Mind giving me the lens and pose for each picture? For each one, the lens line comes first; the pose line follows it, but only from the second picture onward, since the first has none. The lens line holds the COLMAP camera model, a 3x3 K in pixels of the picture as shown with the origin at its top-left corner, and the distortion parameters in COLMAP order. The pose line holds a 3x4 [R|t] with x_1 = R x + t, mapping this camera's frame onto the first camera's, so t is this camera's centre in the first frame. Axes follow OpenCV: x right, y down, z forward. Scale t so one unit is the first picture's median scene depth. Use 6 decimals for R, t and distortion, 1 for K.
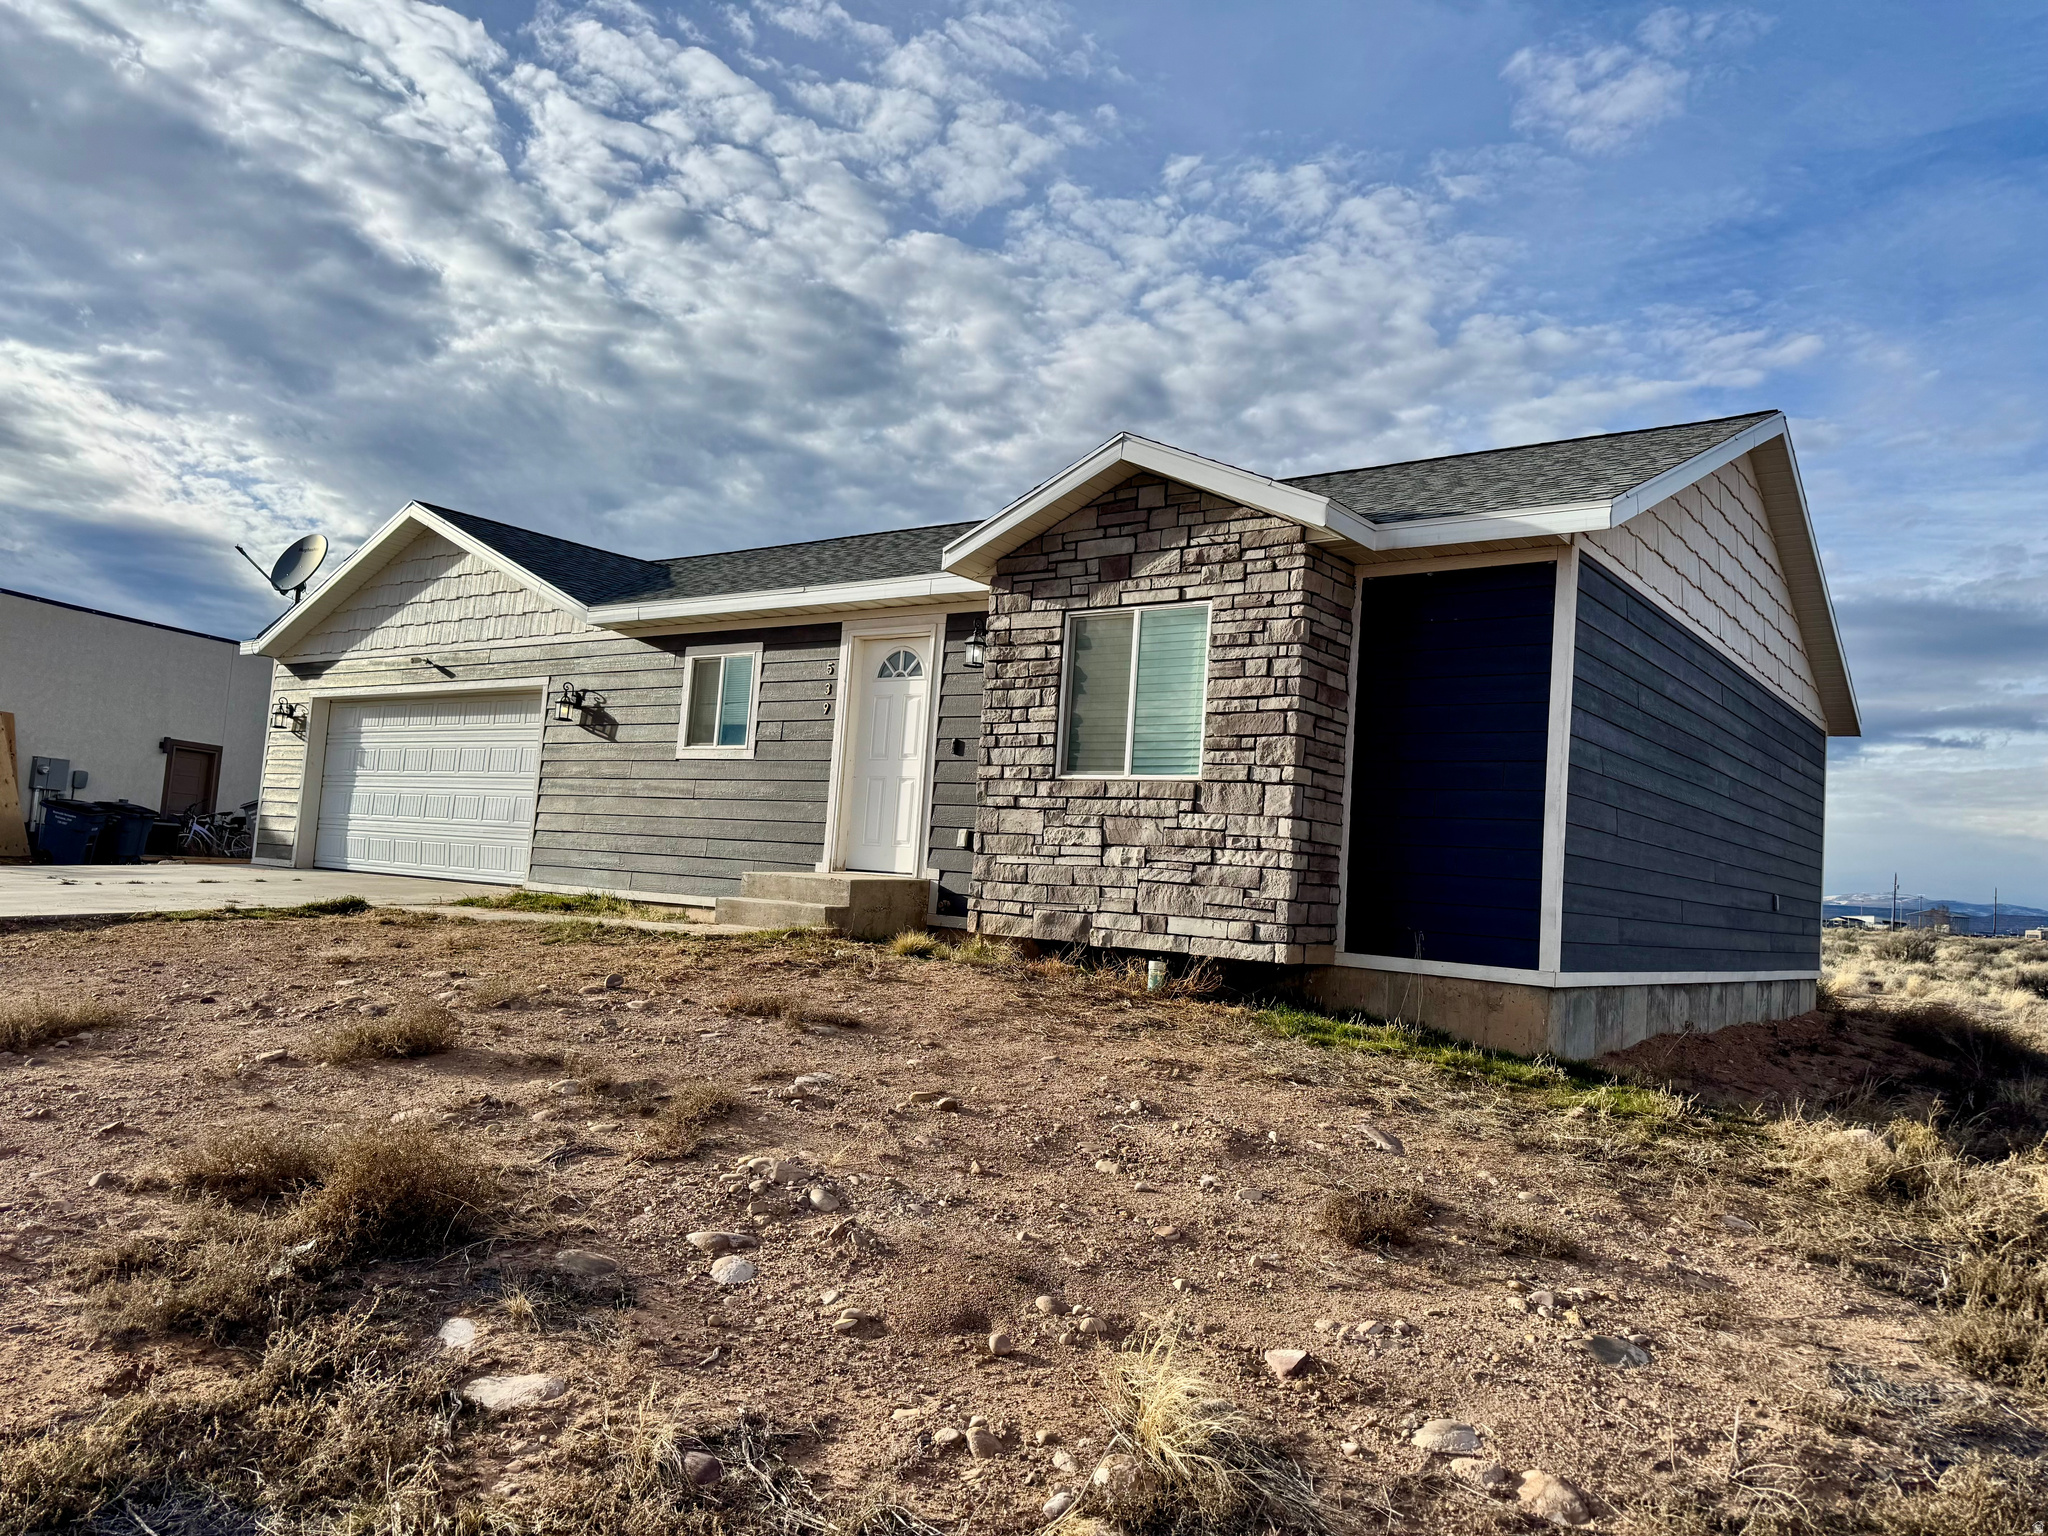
lens RADIAL K [[1465.9, 0, 1024.0], [0, 1465.9, 768.0], [0, 0, 1]] dist [0.001007, -0.002723]
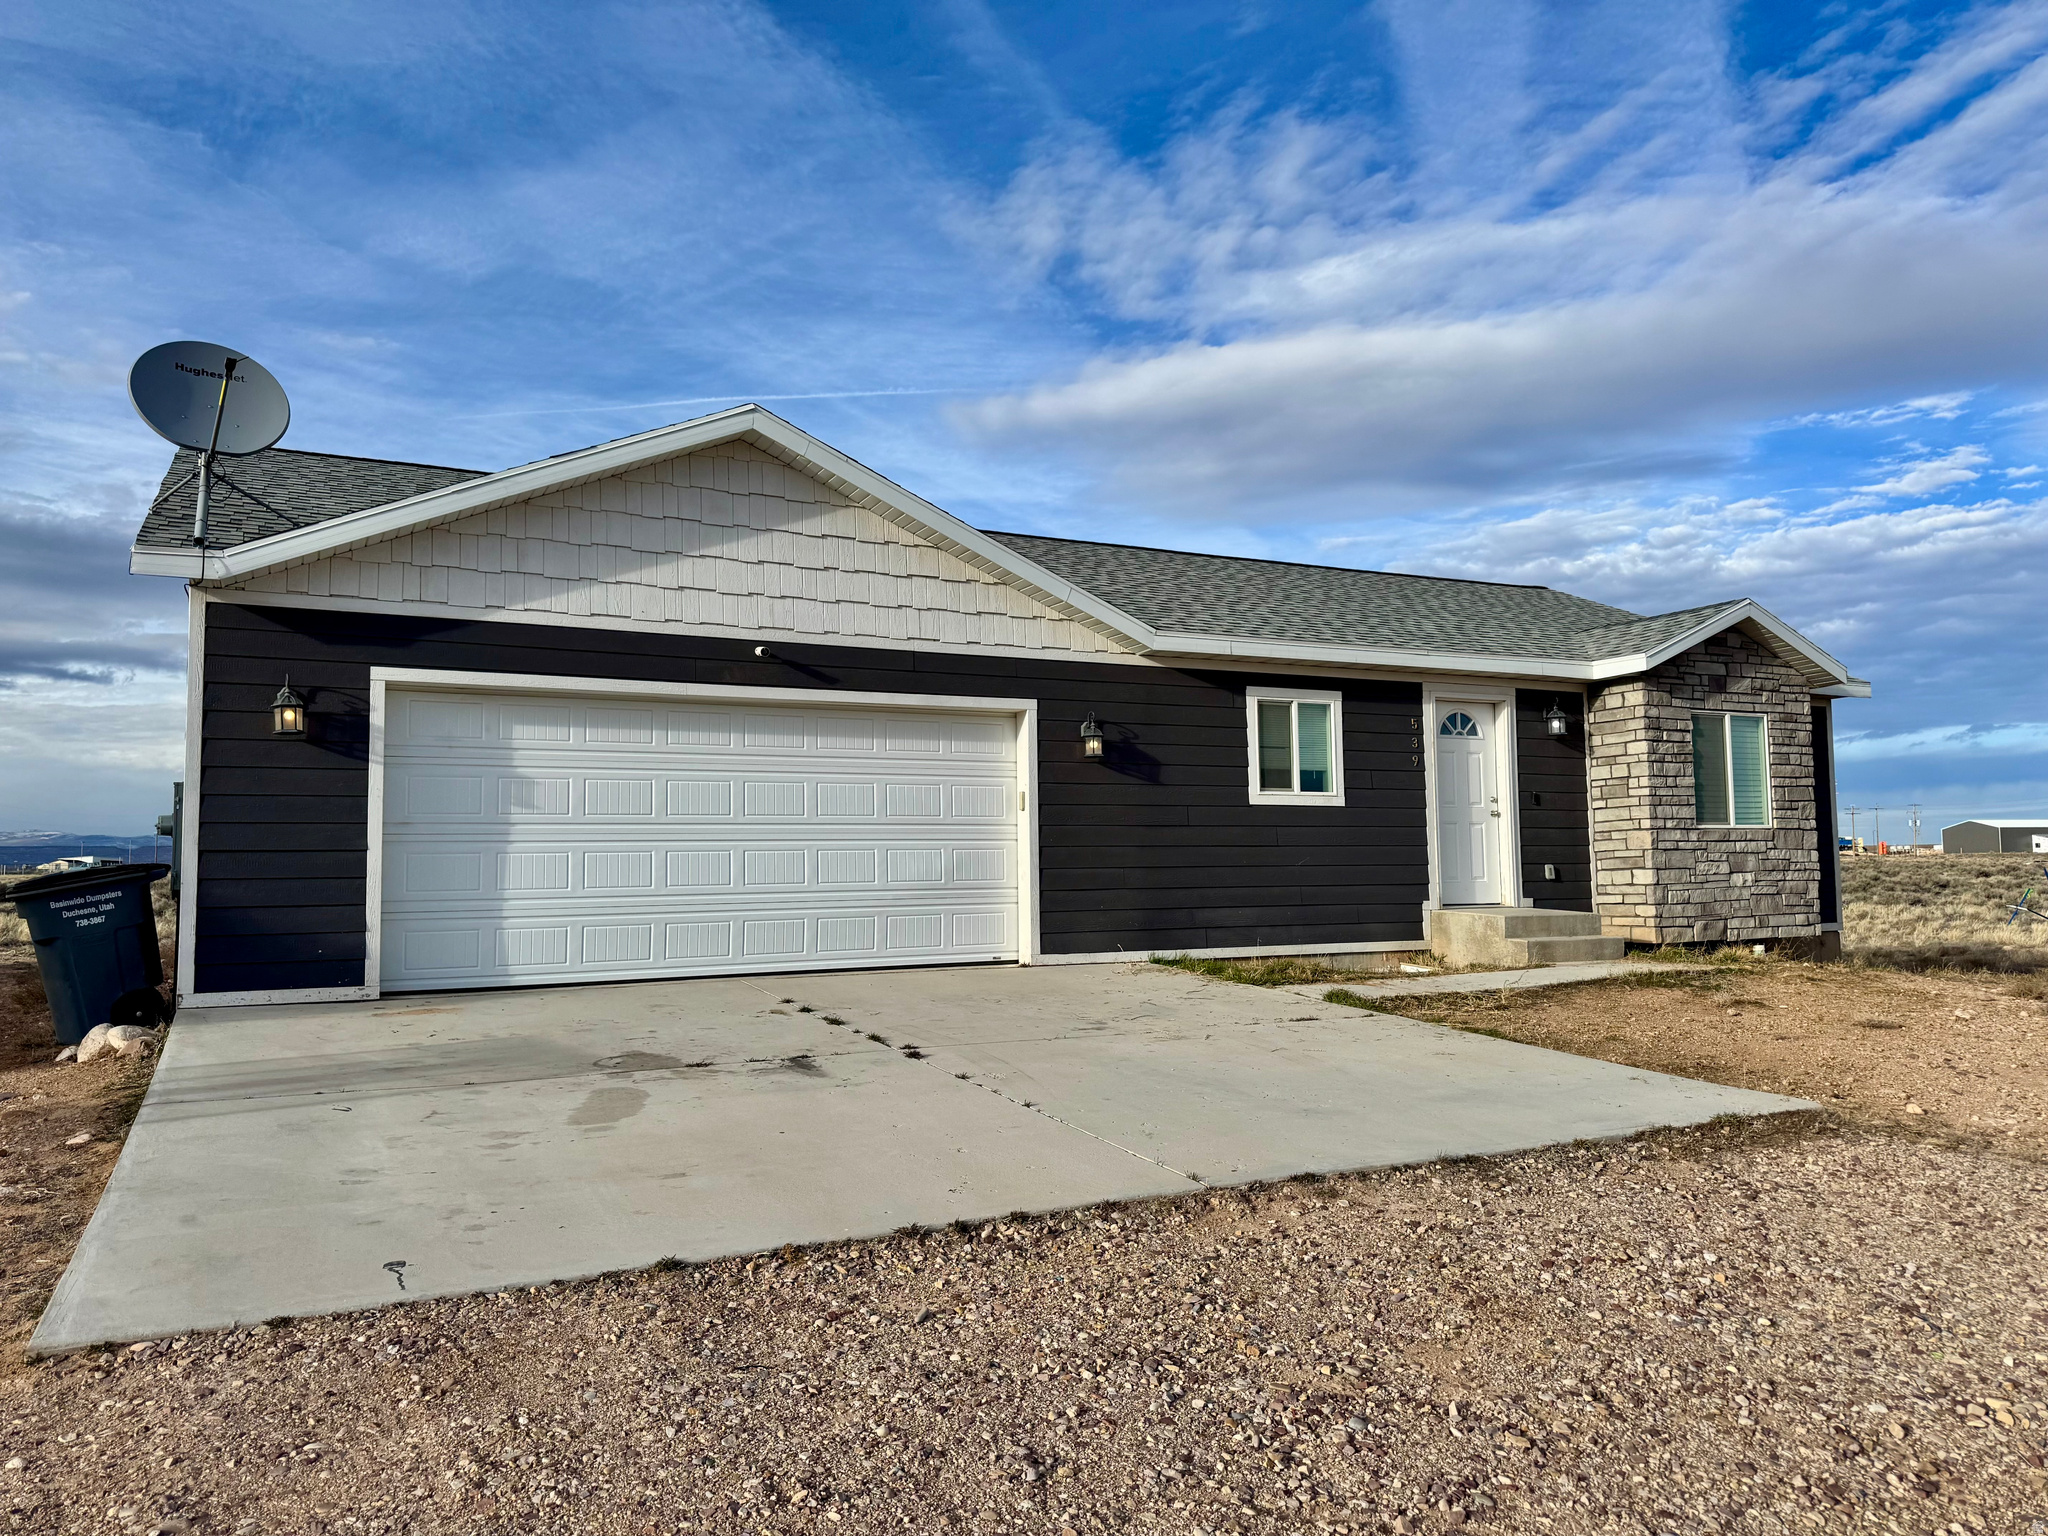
lens RADIAL K [[1465.9, 0, 1024.0], [0, 1465.9, 768.0], [0, 0, 1]] dist [0.001007, -0.002723]
pose [[0.416446, -0.009126, 0.909115, -1.536641], [-0.031890, 0.999188, 0.024638, -0.064884], [-0.908601, -0.039252, 0.415816, 0.997751]]
